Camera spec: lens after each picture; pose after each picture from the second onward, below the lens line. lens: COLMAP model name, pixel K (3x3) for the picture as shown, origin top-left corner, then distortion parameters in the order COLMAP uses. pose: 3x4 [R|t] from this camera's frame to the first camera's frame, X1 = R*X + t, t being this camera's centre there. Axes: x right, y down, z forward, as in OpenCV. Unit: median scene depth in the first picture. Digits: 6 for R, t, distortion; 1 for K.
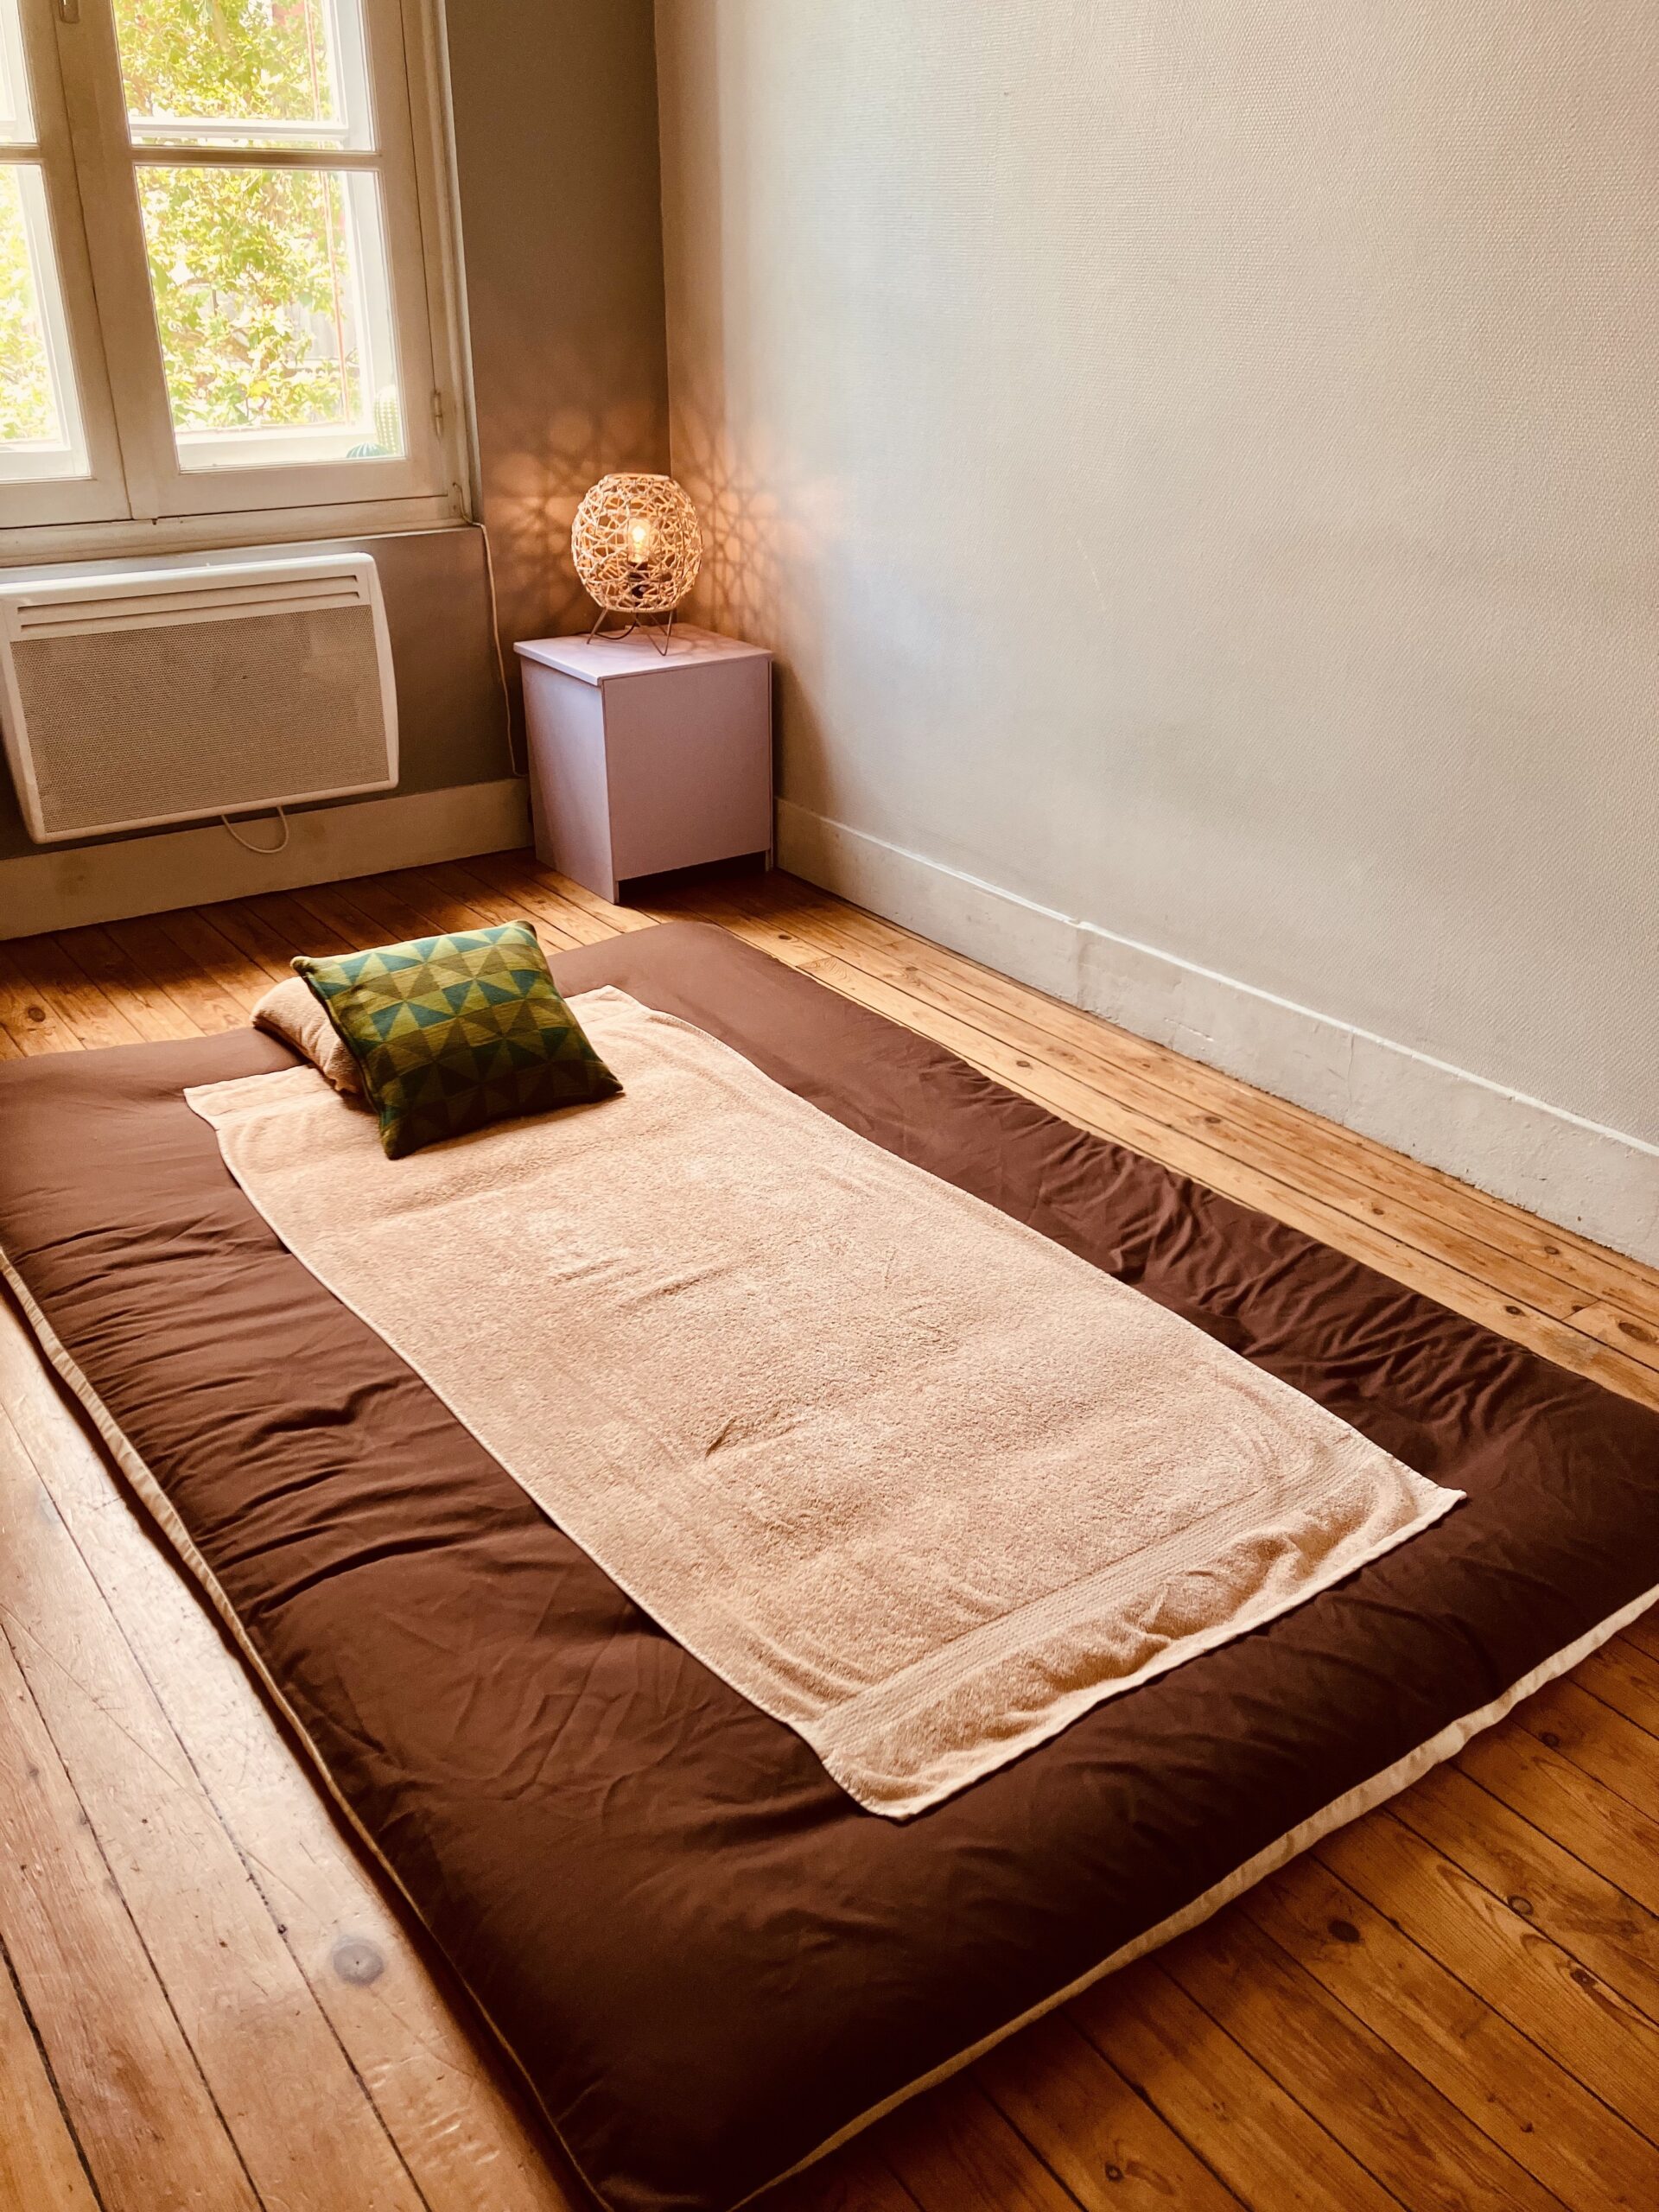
lens RADIAL K [[1837.1, 0, 829.5], [0, 1837.1, 1106.0], [0, 0, 1]] dist [-0.006620, -0.006458]
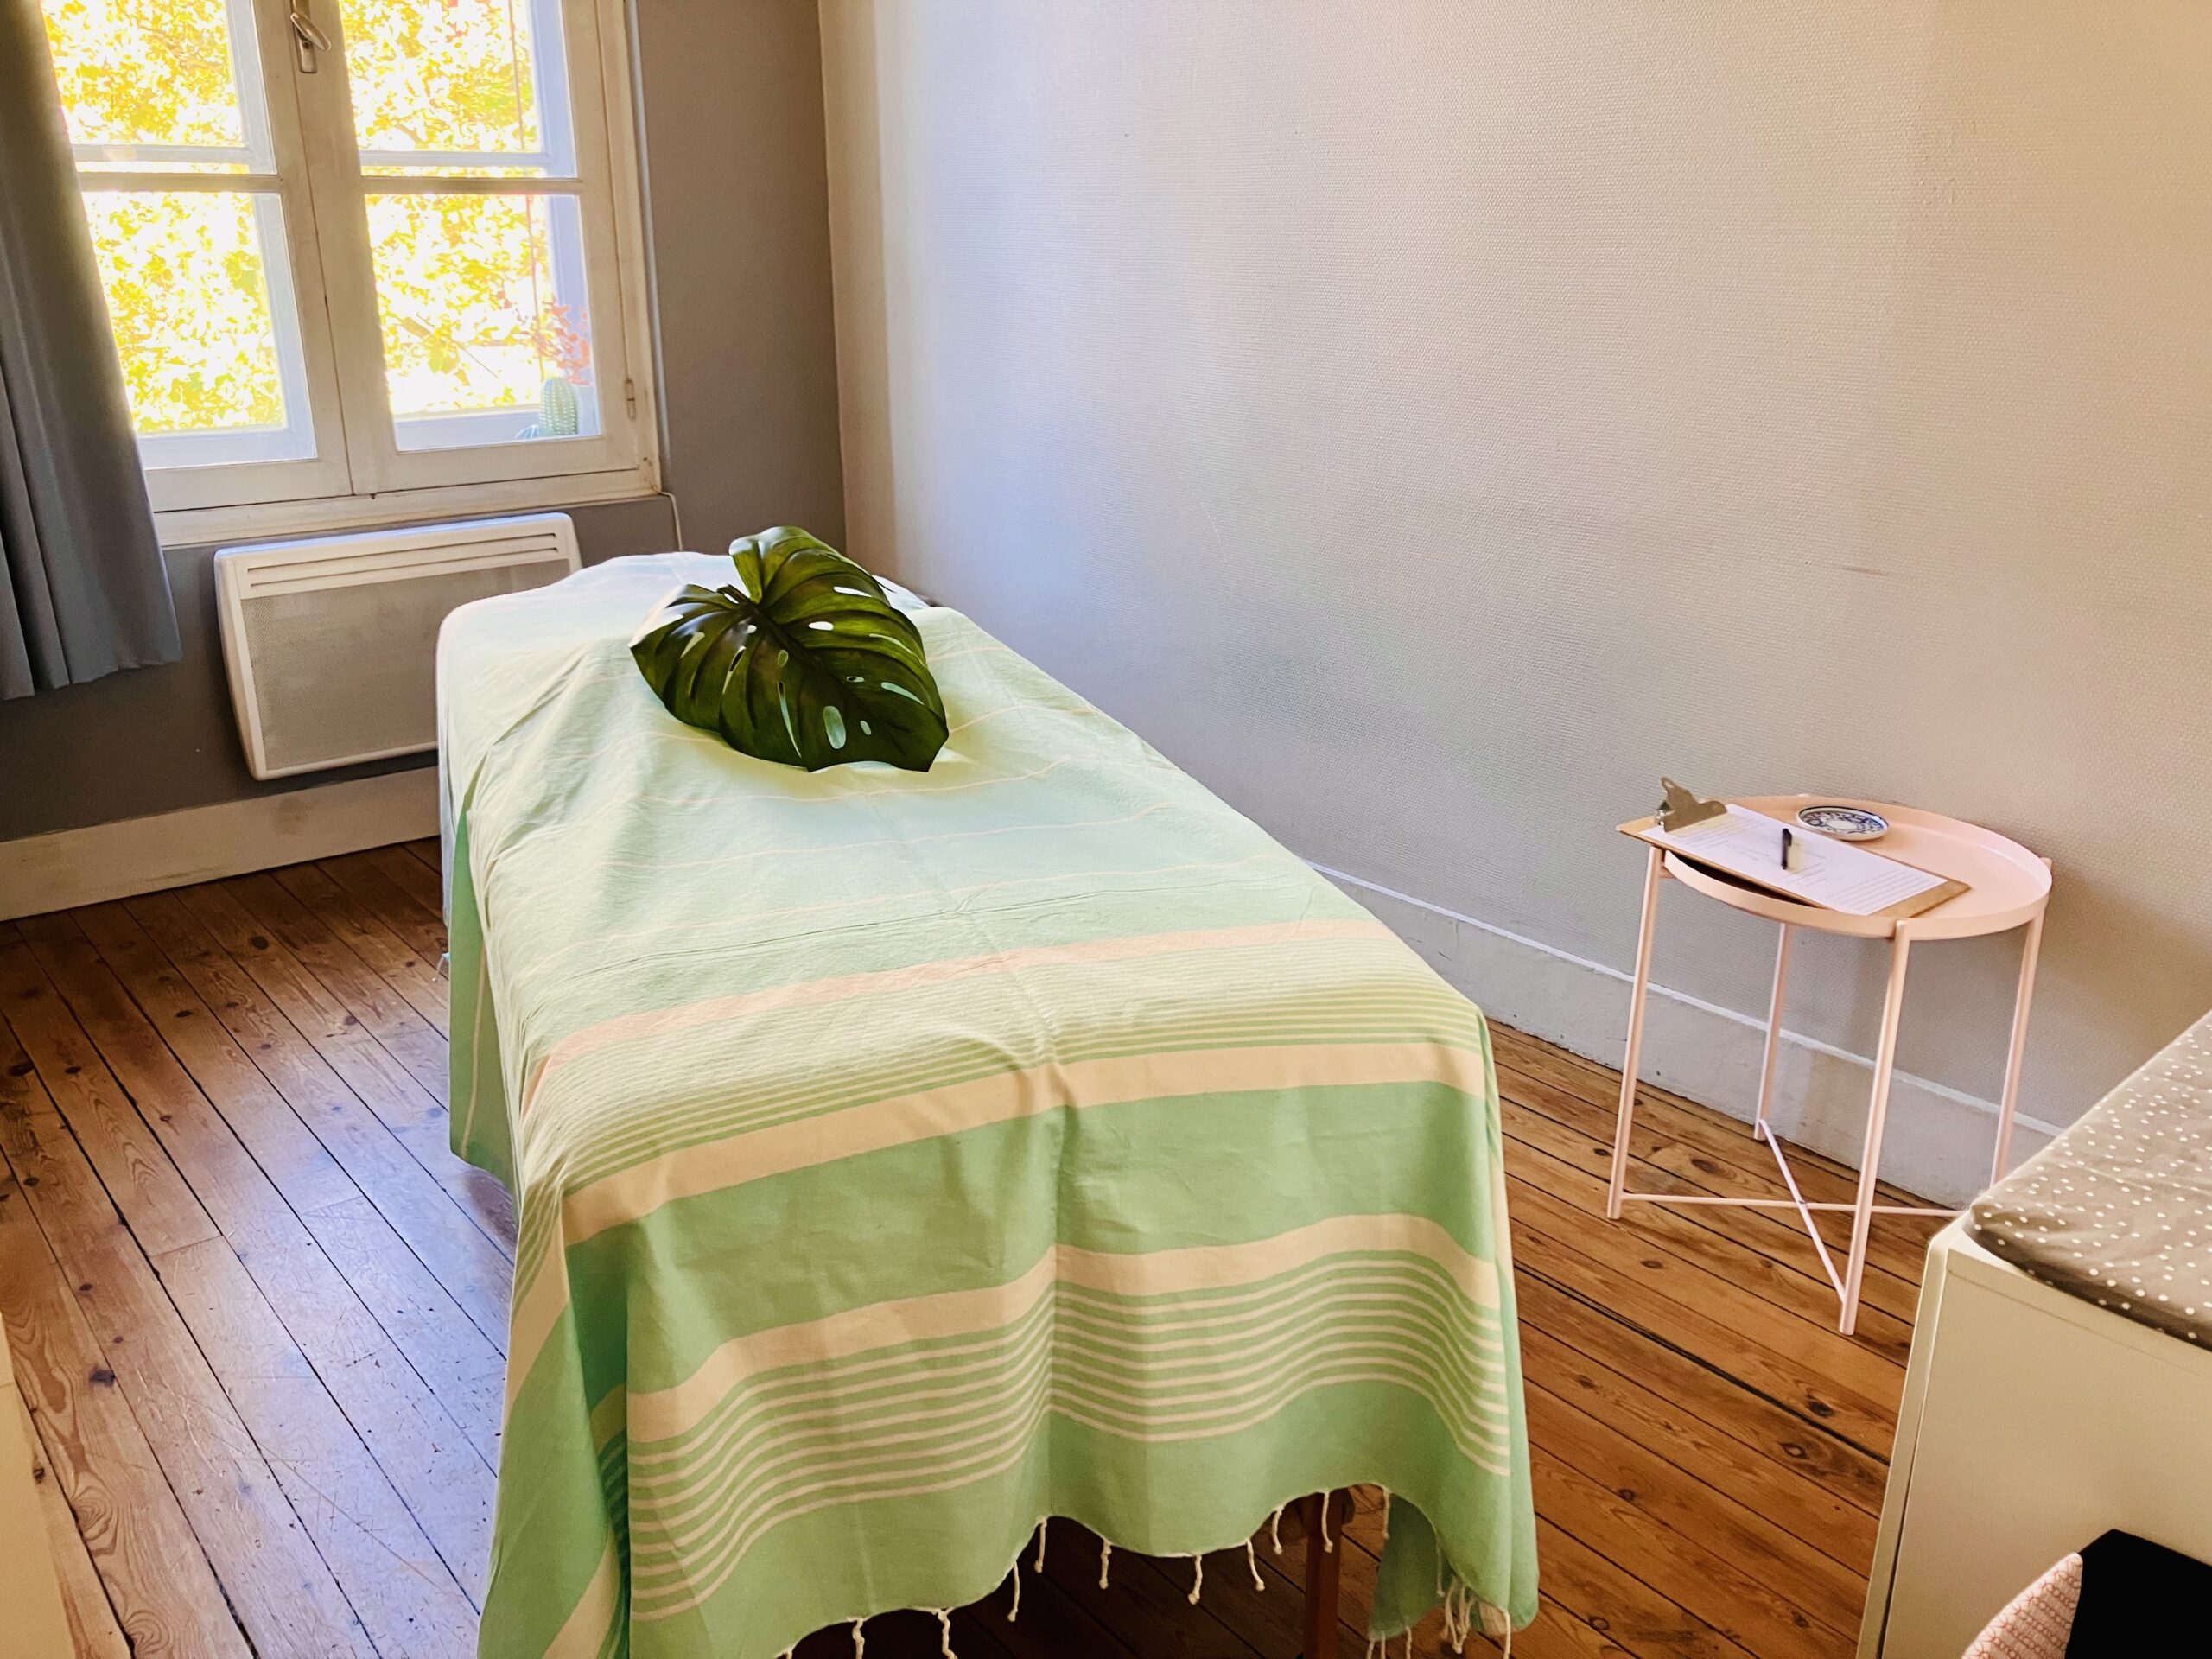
lens RADIAL K [[1837.1, 0, 1106.0], [0, 1837.1, 829.5], [0, 0, 1]] dist [-0.006620, -0.006458]
pose [[0.997760, -0.026333, 0.061500, -0.000468], [0.033333, 0.992722, -0.115724, 0.030805], [-0.058005, 0.117515, 0.991376, -0.127427]]
